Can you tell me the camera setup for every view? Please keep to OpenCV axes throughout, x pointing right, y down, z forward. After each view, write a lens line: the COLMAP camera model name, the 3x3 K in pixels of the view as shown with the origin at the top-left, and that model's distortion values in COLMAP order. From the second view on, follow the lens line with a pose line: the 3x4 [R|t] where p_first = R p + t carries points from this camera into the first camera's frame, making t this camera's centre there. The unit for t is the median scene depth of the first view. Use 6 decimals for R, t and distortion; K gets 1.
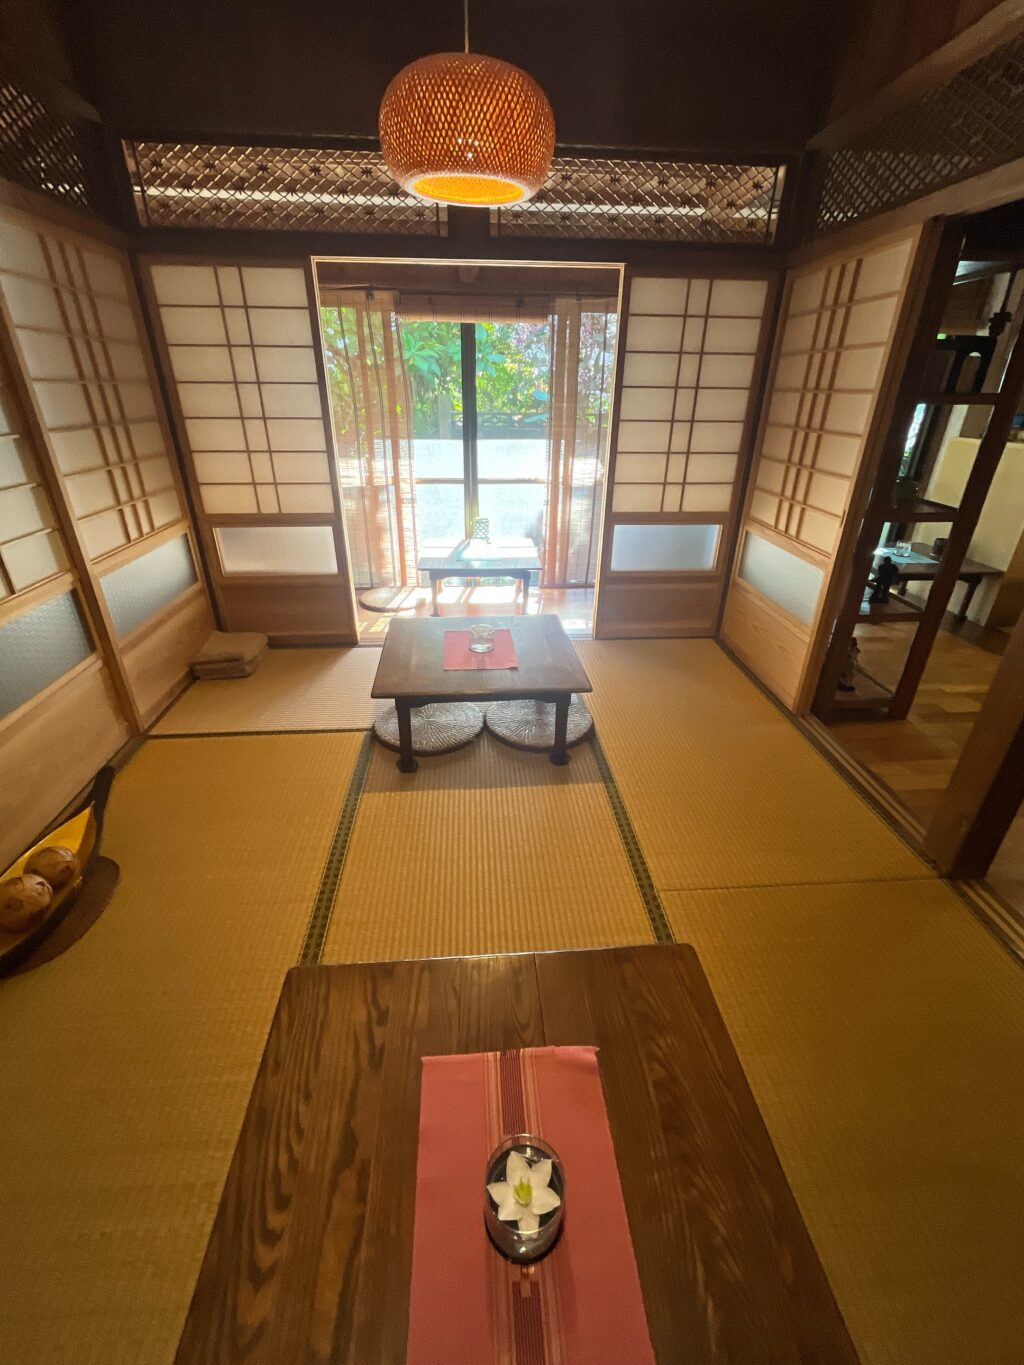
lens RADIAL K [[590.2, 0, 512.0], [0, 590.2, 682.5], [0, 0, 1]] dist [-0.010002, 0.000078]
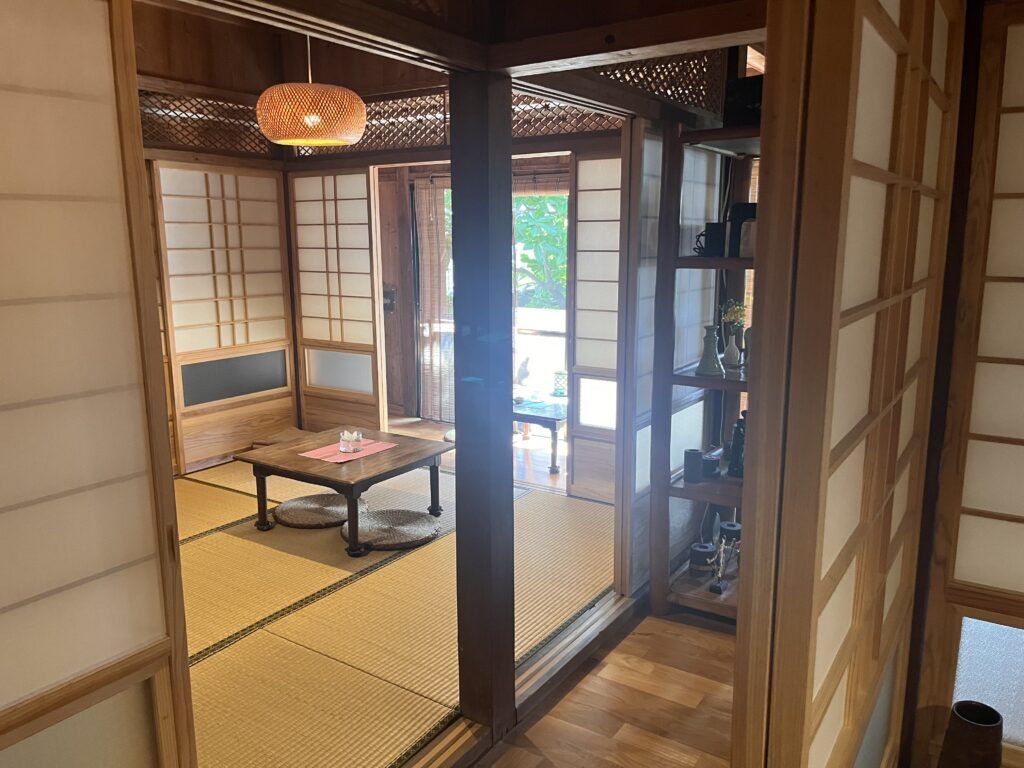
lens RADIAL K [[777.1, 0, 512.0], [0, 777.1, 384.0], [0, 0, 1]] dist [-0.008743, -0.000996]
pose [[0.790508, 0.099096, -0.604381, 1.040387], [-0.276194, 0.938462, -0.207378, 0.048186], [0.546639, 0.330860, 0.769232, -0.062259]]
